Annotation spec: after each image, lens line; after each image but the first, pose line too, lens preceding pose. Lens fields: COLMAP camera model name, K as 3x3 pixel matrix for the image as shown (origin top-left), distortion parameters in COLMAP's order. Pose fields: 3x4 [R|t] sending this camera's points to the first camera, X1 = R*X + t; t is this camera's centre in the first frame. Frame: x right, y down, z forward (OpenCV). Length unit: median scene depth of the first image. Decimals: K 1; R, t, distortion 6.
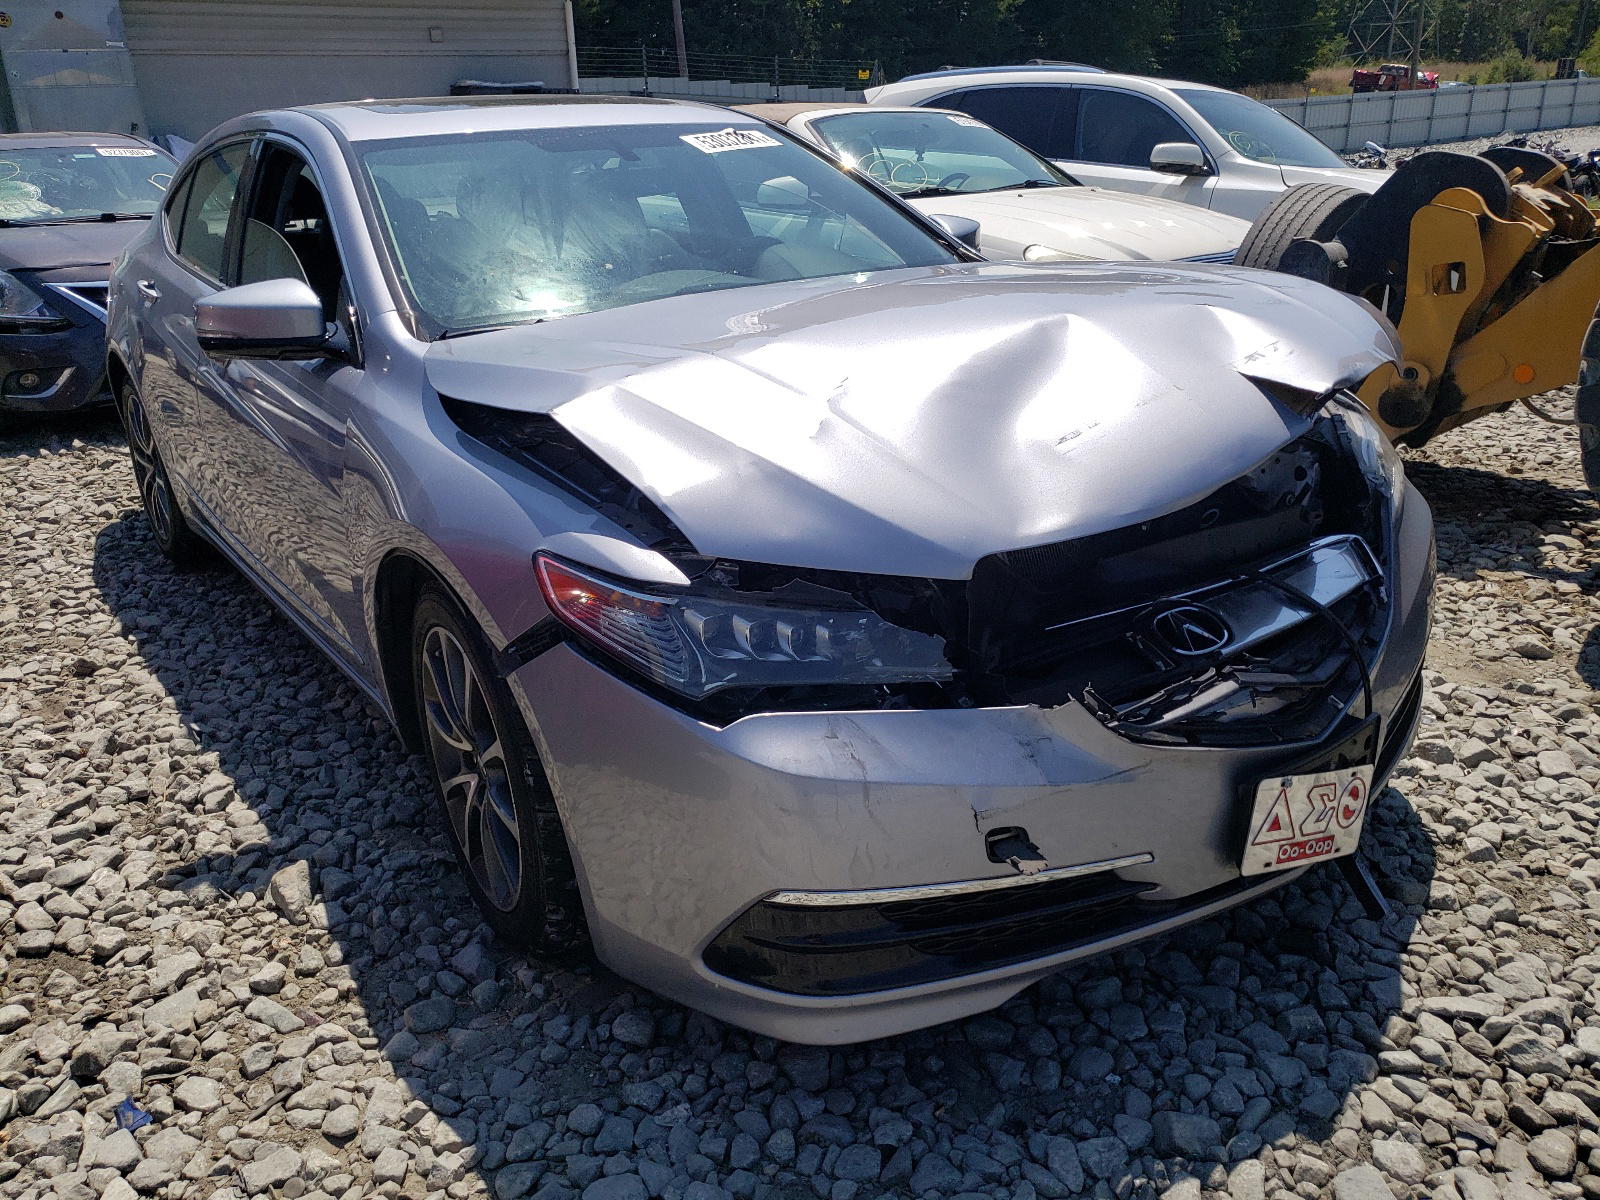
lens RADIAL K [[1204.9, 0, 802.6], [0, 1204.9, 609.2], [0, 0, 1]] dist [0.023692, 0.001569]
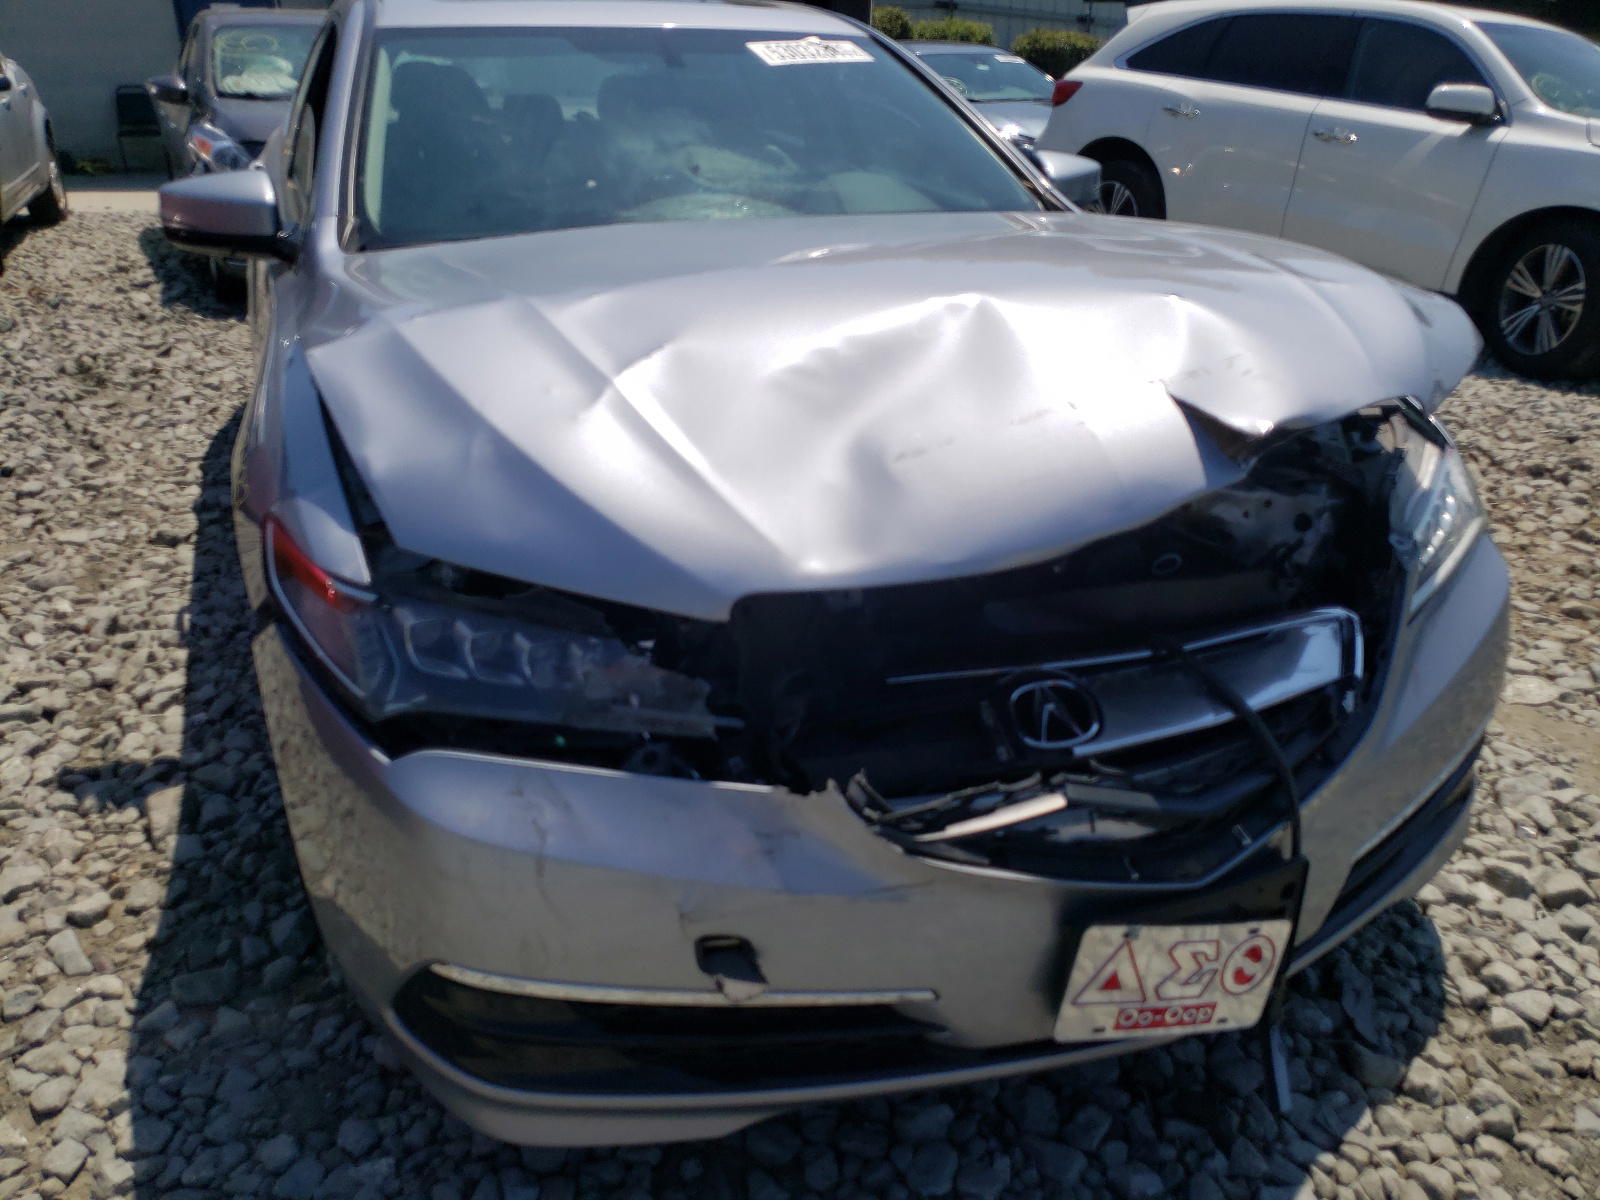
lens RADIAL K [[1217.1, 0, 798.7], [0, 1217.1, 586.4], [0, 0, 1]] dist [0.035229, -0.008574]
pose [[0.973664, 0.137461, -0.181887, 0.243304], [-0.129874, 0.990111, 0.053043, -0.070758], [0.187379, -0.028023, 0.981888, 0.162250]]
